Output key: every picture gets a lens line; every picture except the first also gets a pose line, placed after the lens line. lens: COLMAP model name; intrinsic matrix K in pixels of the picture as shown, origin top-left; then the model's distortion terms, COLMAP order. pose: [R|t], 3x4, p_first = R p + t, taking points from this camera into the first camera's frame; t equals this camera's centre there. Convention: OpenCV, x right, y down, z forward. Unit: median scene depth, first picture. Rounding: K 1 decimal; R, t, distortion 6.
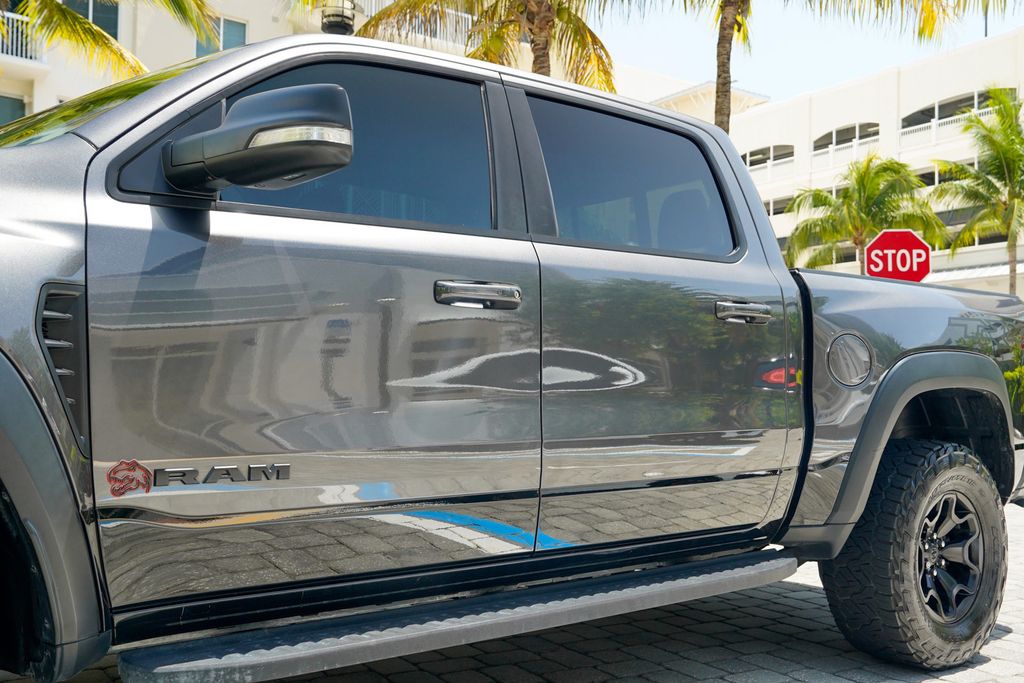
lens RADIAL K [[979.7, 0, 512.7], [0, 979.7, 349.7], [0, 0, 1]] dist [-0.007612, 0.106731]
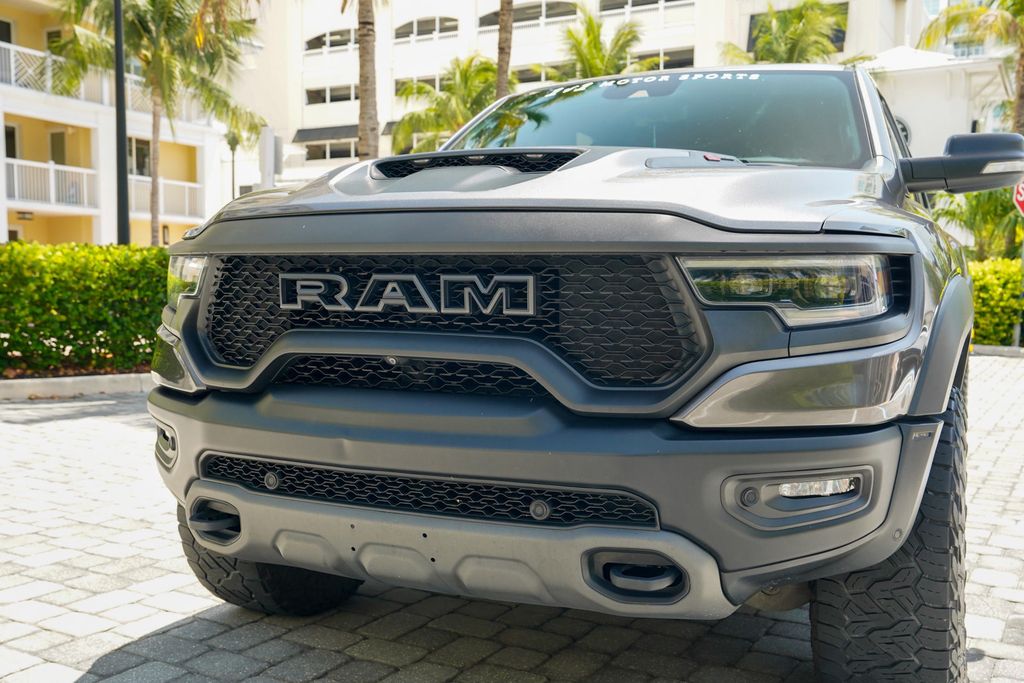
lens RADIAL K [[1000.5, 0, 514.6], [0, 1000.5, 359.0], [0, 0, 1]] dist [-0.006077, 0.137267]
pose [[0.889542, -0.044235, 0.454706, -0.876190], [-0.013492, 0.992324, 0.122928, -0.049088], [-0.456653, -0.115485, 0.882117, -0.071116]]
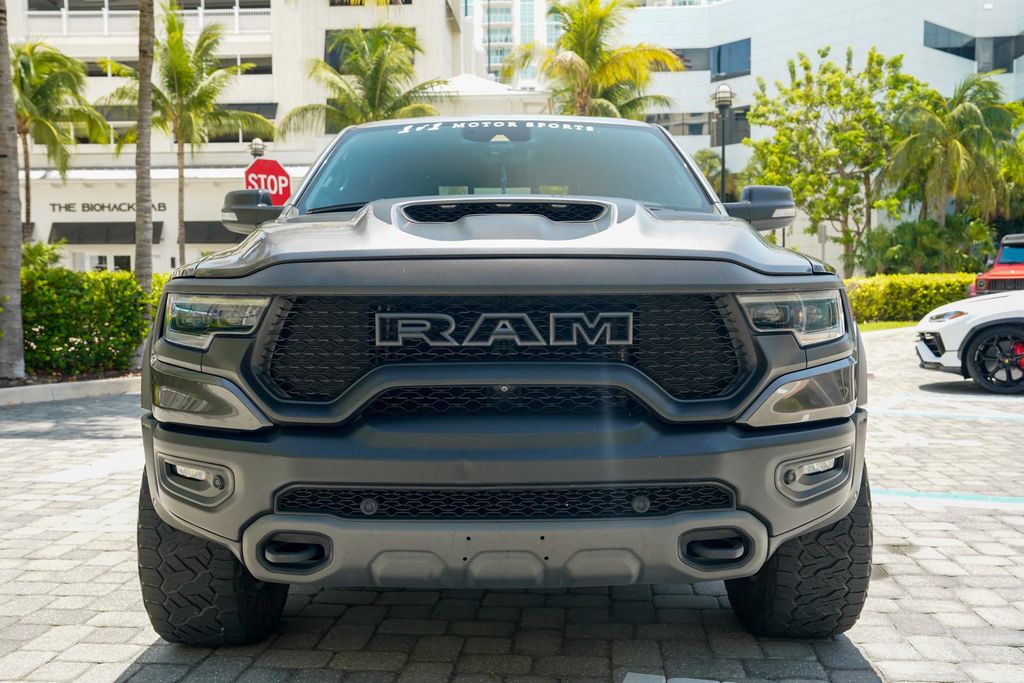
lens RADIAL K [[982.4, 0, 510.4], [0, 982.4, 356.8], [0, 0, 1]] dist [-0.009289, 0.114063]
pose [[0.618217, -0.076575, 0.782268, -1.164090], [-0.018619, 0.993537, 0.111970, -0.068333], [-0.785787, -0.083787, 0.612796, 0.067068]]
